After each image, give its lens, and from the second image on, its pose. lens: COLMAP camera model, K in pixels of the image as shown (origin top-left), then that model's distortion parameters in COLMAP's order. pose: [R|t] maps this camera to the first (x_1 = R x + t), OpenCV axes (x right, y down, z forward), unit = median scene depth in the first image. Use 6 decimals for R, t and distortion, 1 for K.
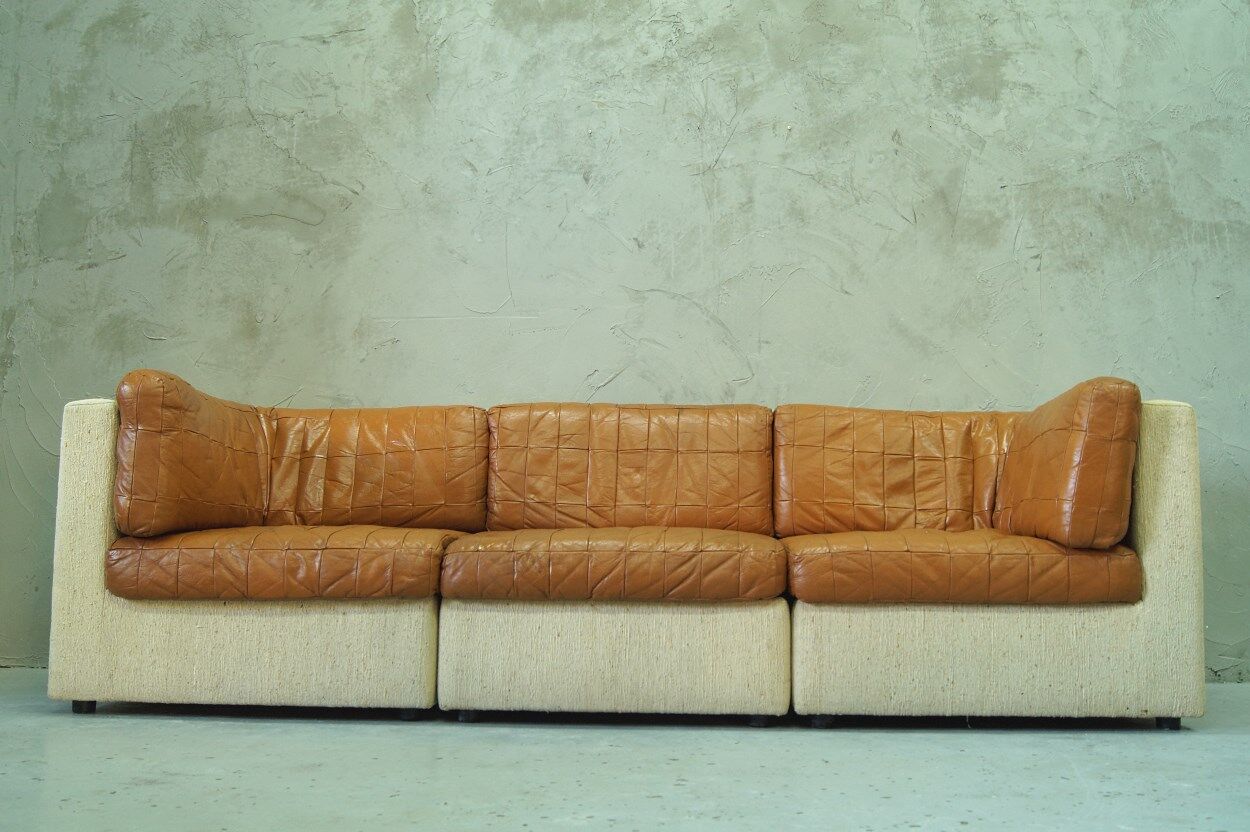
lens RADIAL K [[1316.2, 0, 628.5], [0, 1316.2, 396.7], [0, 0, 1]] dist [-0.066699, 0.000000]
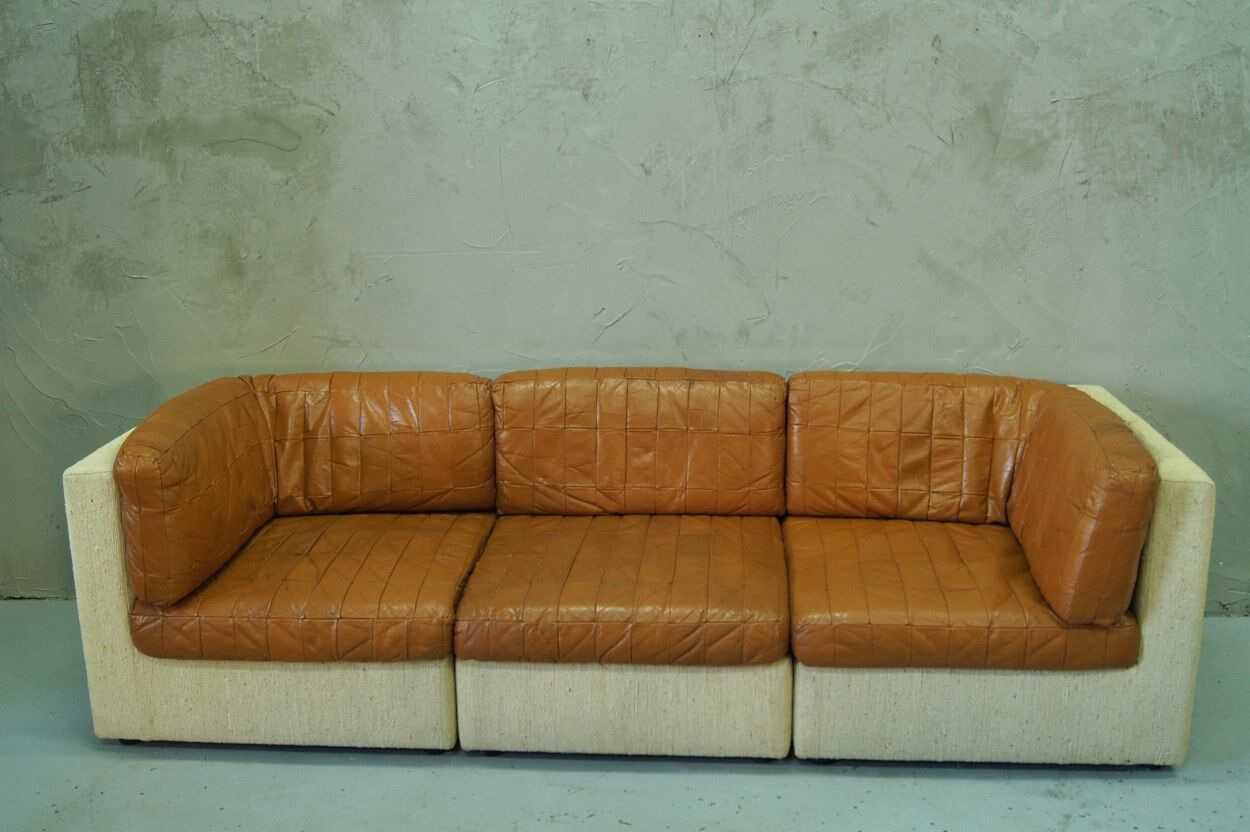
lens RADIAL K [[1407.9, 0, 621.6], [0, 1407.9, 452.5], [0, 0, 1]] dist [-0.053246, 0.000000]
pose [[0.999305, -0.015776, -0.033773, 0.021008], [0.027237, 0.927583, 0.372623, -0.300885], [0.025448, -0.373284, 0.927368, 0.023537]]
